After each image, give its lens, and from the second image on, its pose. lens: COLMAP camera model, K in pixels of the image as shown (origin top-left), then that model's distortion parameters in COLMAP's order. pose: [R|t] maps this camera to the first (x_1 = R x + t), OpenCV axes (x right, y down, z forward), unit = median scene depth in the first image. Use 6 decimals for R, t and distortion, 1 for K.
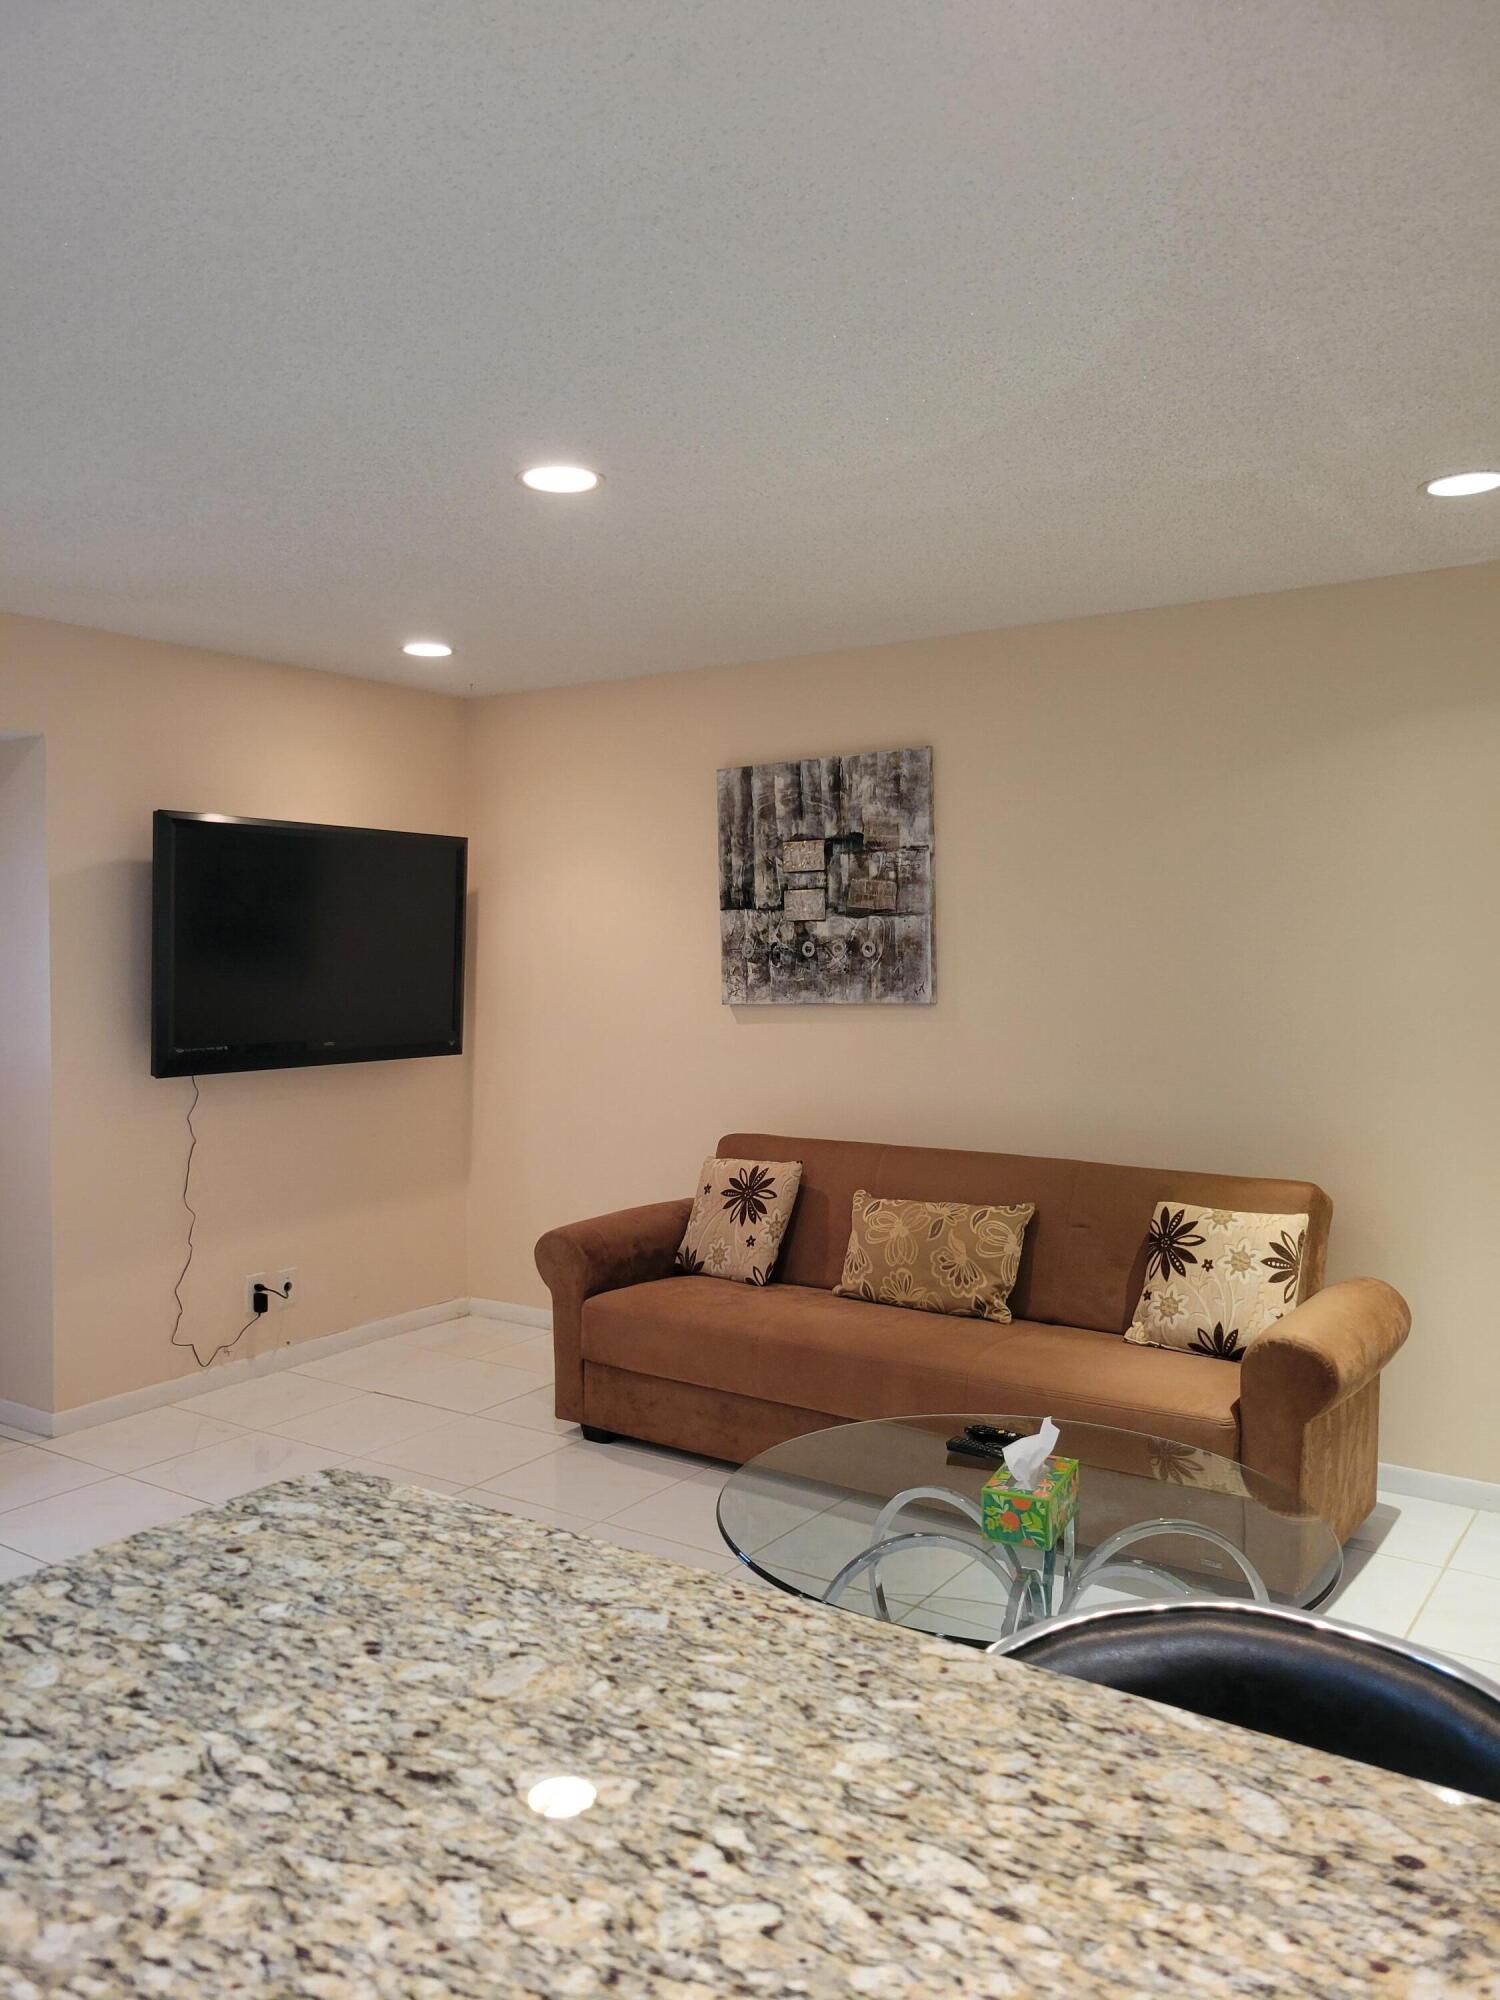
lens RADIAL K [[1497.2, 0, 742.7], [0, 1497.2, 1014.1], [0, 0, 1]] dist [0.036336, -0.001197]
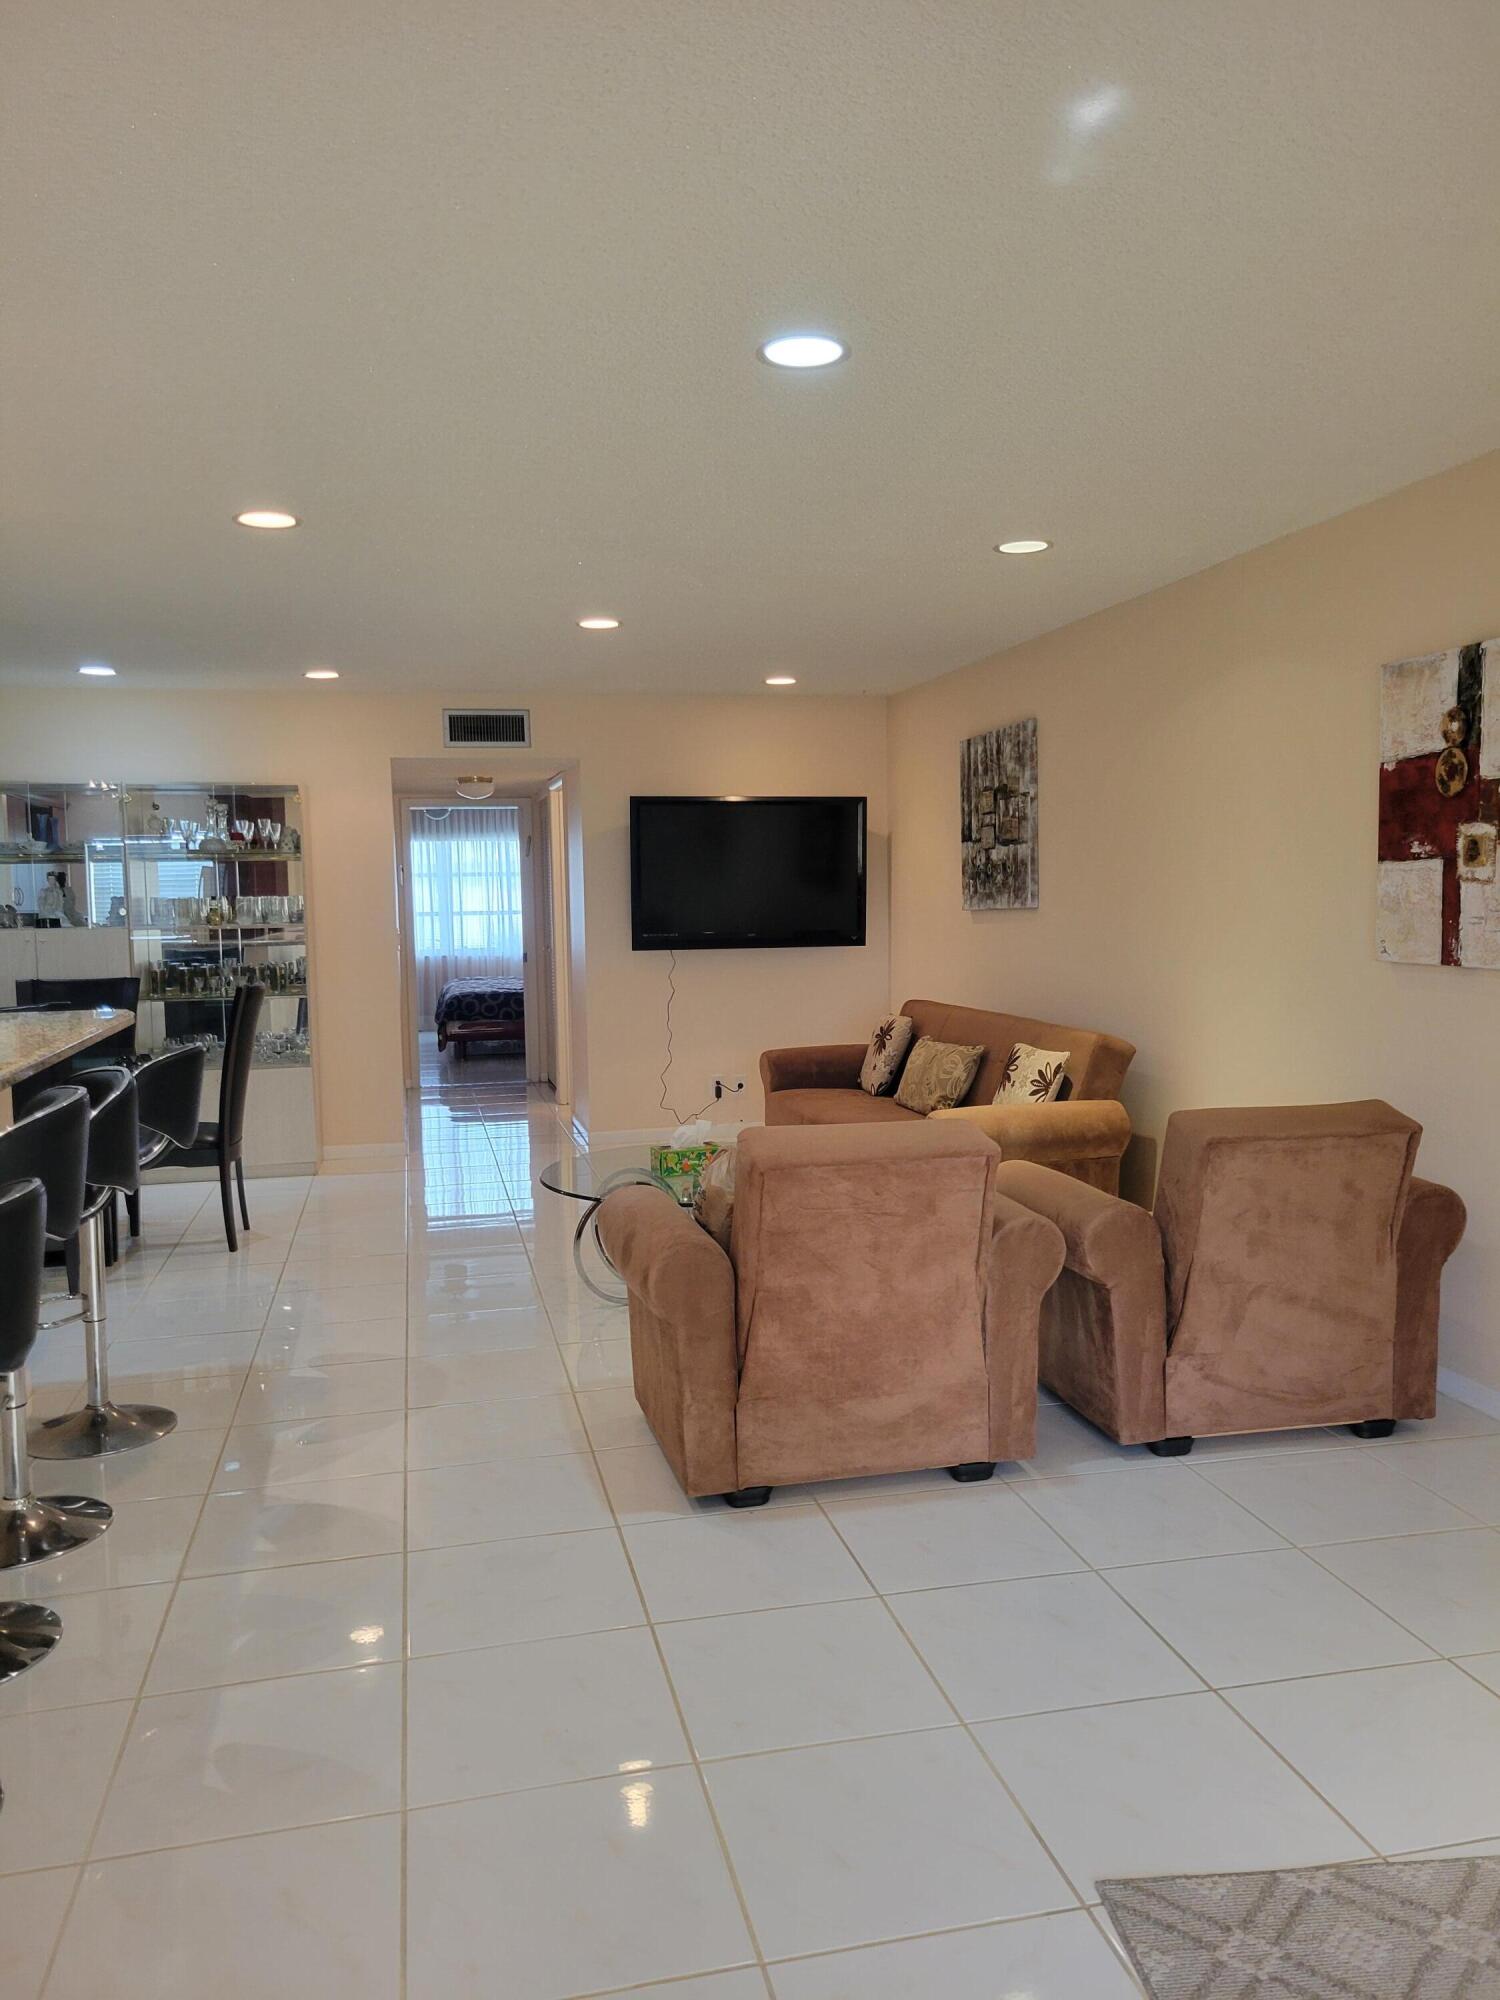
lens RADIAL K [[1497.2, 0, 742.7], [0, 1497.2, 1014.1], [0, 0, 1]] dist [0.036336, -0.001197]
pose [[0.732842, 0.049002, -0.678632, 0.842616], [-0.017506, 0.998431, 0.053189, 0.021180], [0.680174, -0.027099, 0.732550, -0.181812]]
